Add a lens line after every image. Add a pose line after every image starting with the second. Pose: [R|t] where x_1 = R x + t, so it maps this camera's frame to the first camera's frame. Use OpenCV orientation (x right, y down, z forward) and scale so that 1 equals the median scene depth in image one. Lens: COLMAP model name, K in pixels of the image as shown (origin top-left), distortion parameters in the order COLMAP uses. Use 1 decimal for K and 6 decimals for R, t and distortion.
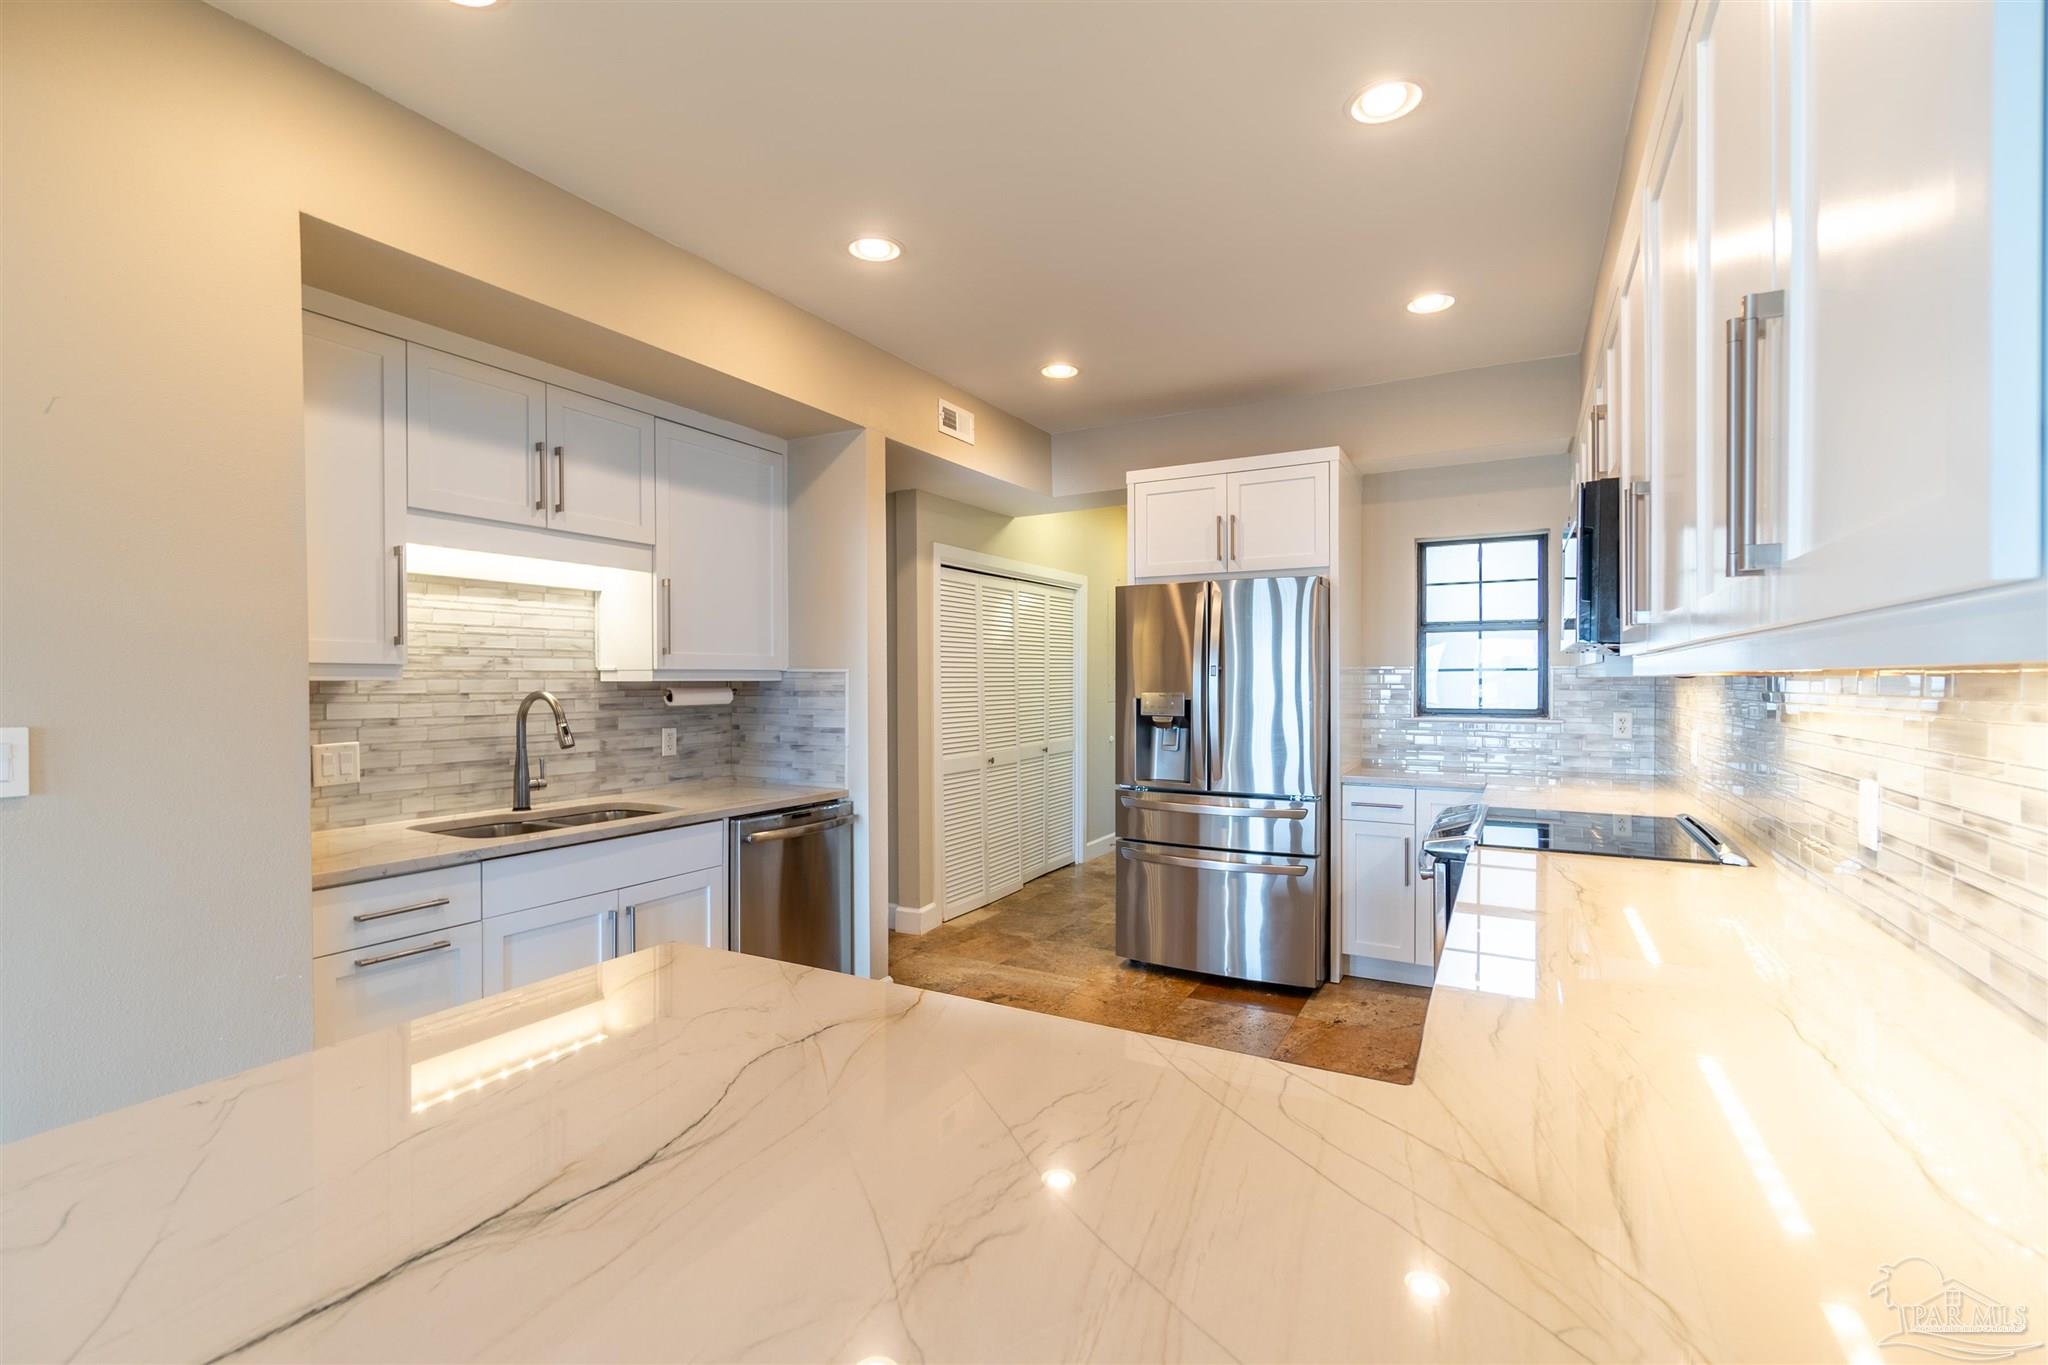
lens RADIAL K [[928.9, 0, 1024.0], [0, 928.9, 682.5], [0, 0, 1]] dist [-0.001480, -0.000089]
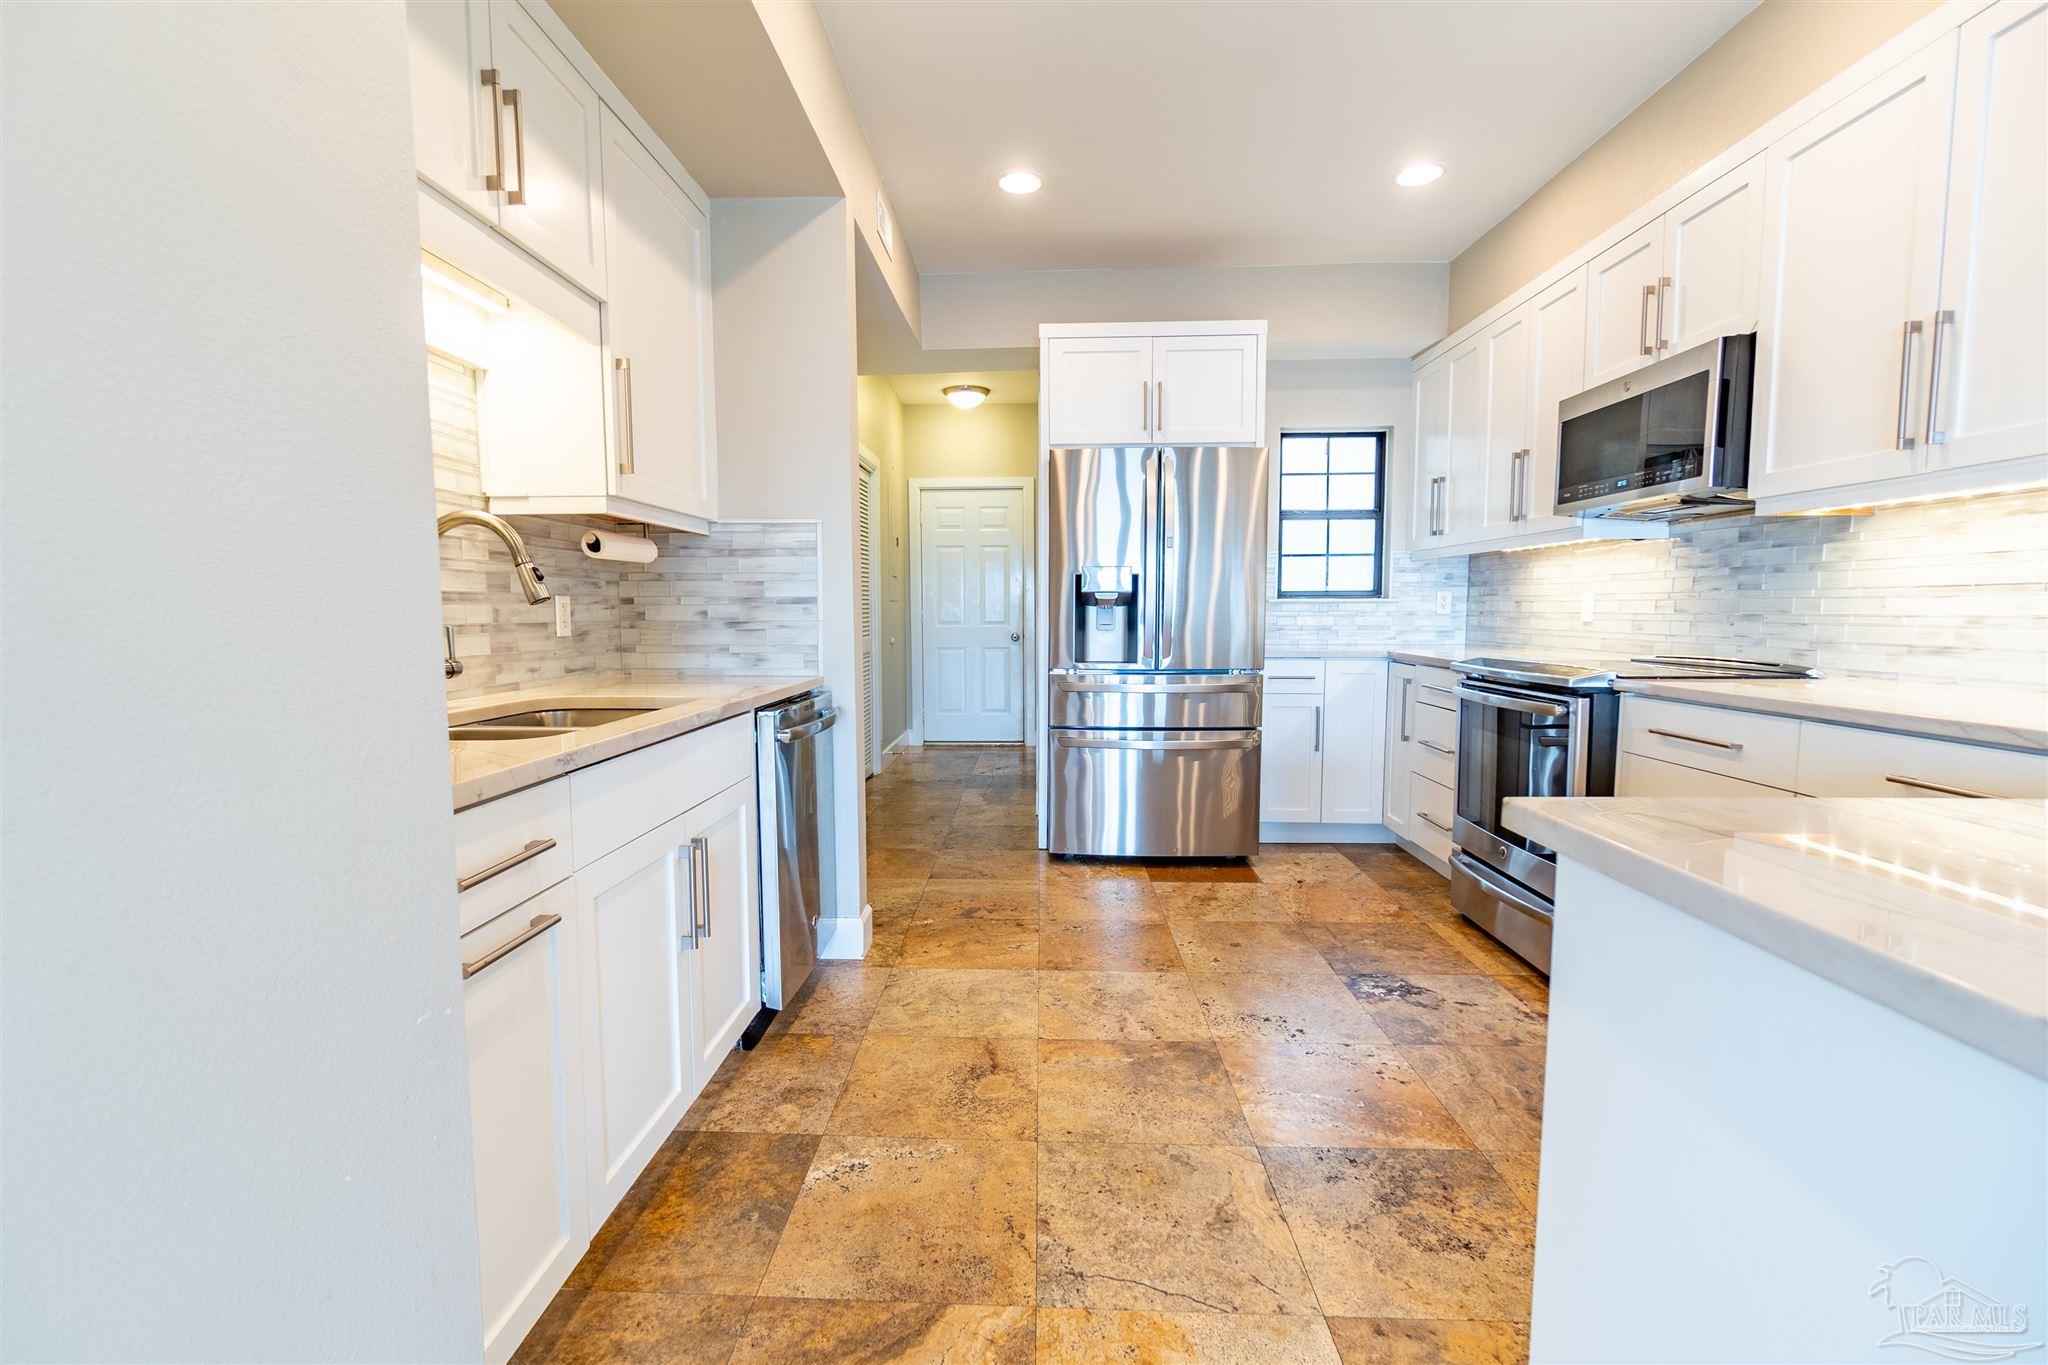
lens RADIAL K [[903.4, 0, 1024.0], [0, 903.4, 682.5], [0, 0, 1]] dist [-0.003061, -0.000265]
pose [[0.893071, -0.039343, 0.448192, -0.373473], [0.004418, 0.996888, 0.078706, 0.060899], [-0.449894, -0.068310, 0.890466, 0.249163]]
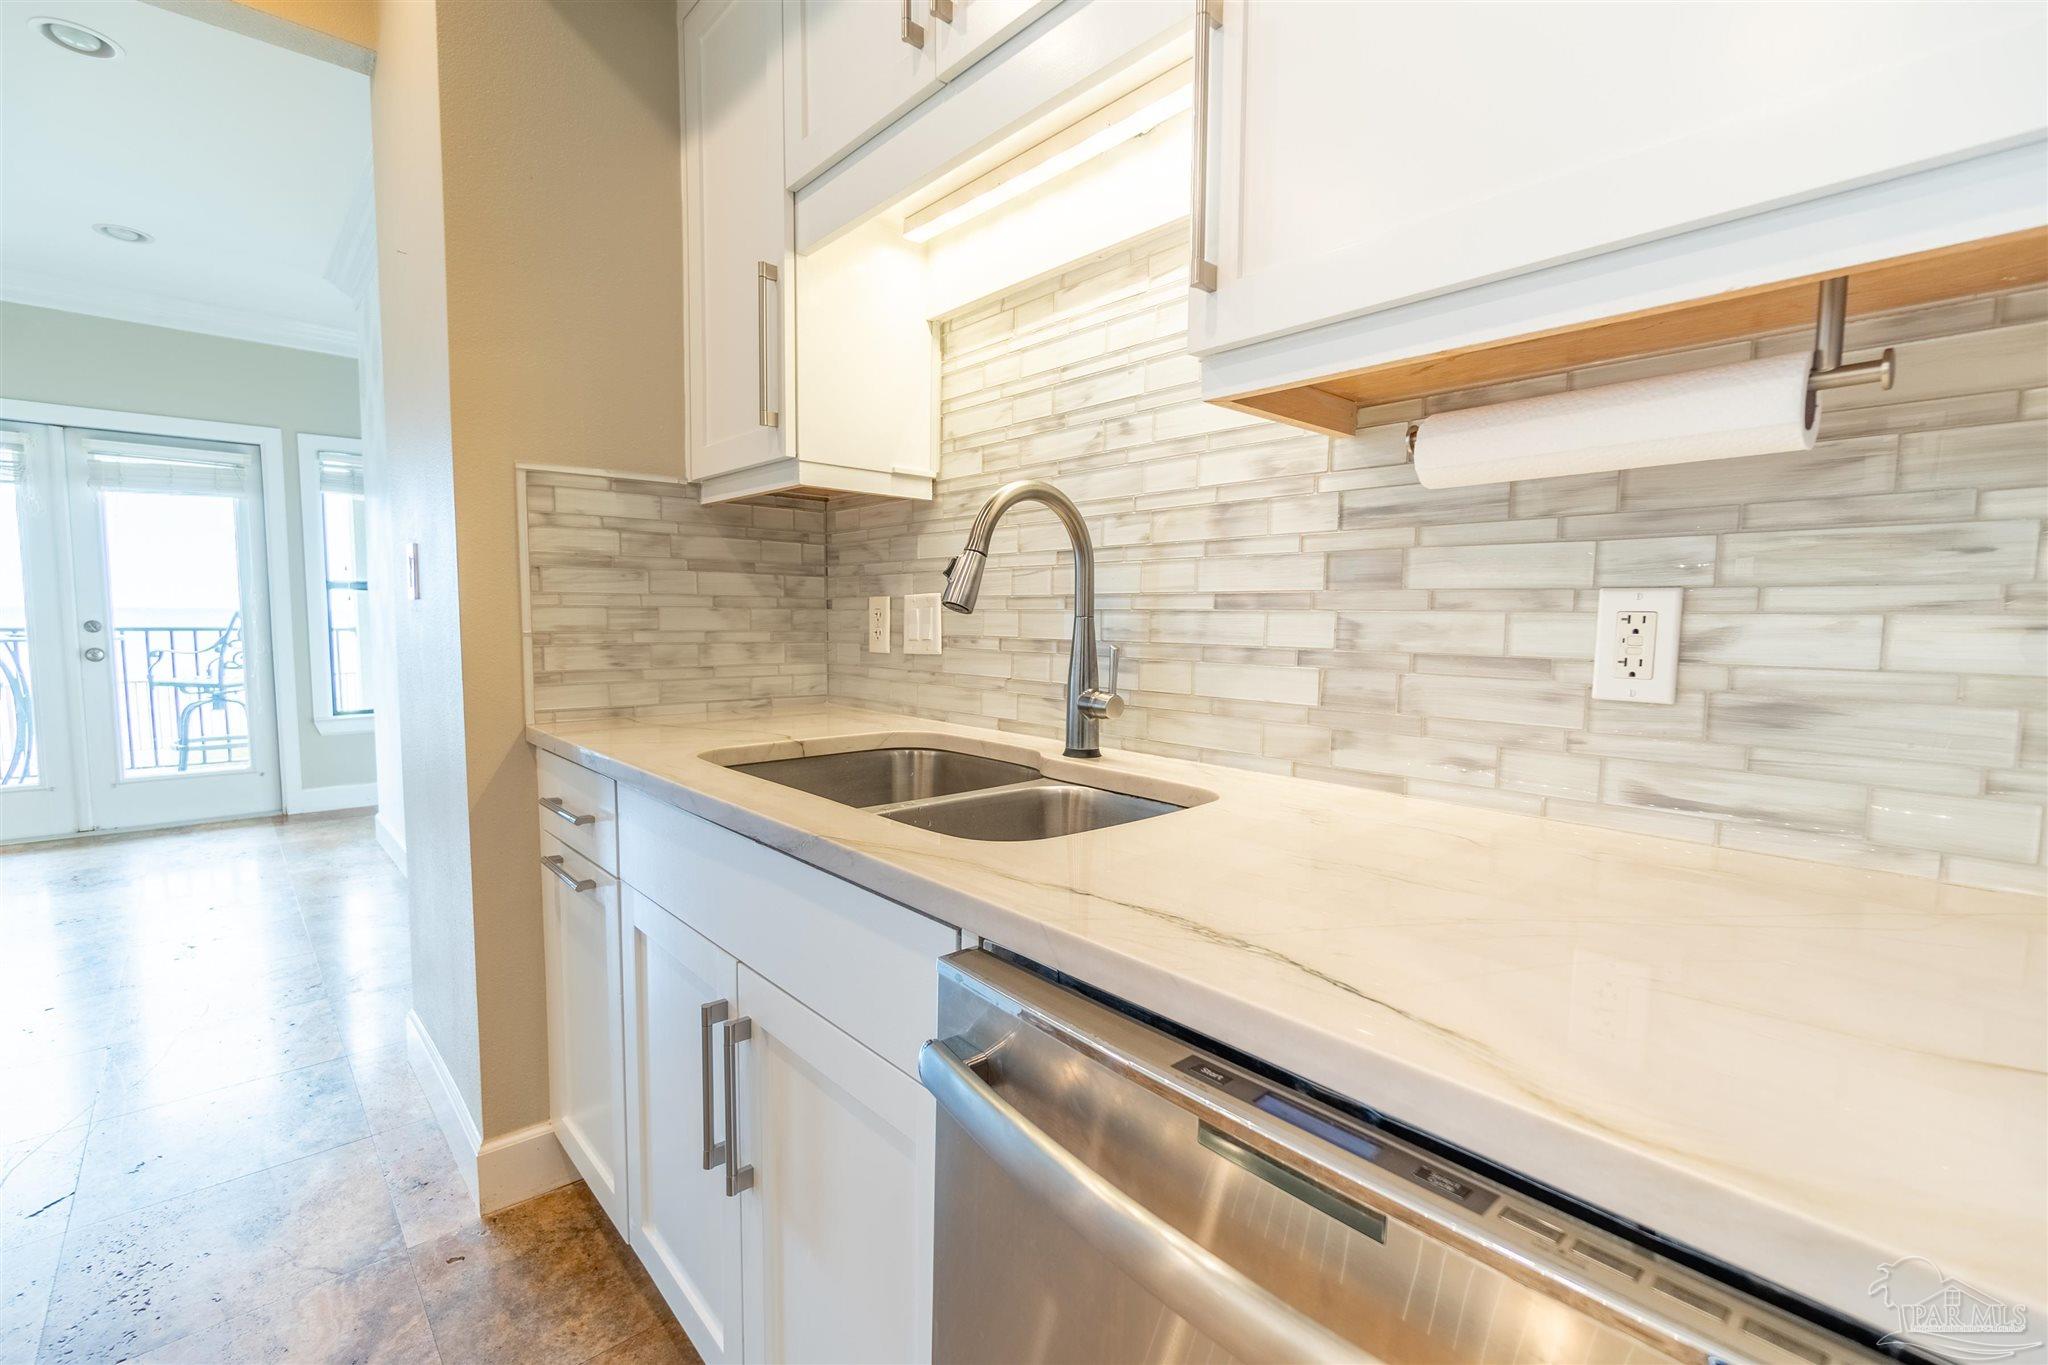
lens RADIAL K [[903.4, 0, 1024.0], [0, 903.4, 682.5], [0, 0, 1]] dist [-0.003061, -0.000265]
pose [[-0.343495, 0.068817, -0.936630, -0.099884], [-0.009163, 0.997019, 0.076614, 0.055928], [0.939110, 0.034899, -0.341840, 0.916217]]
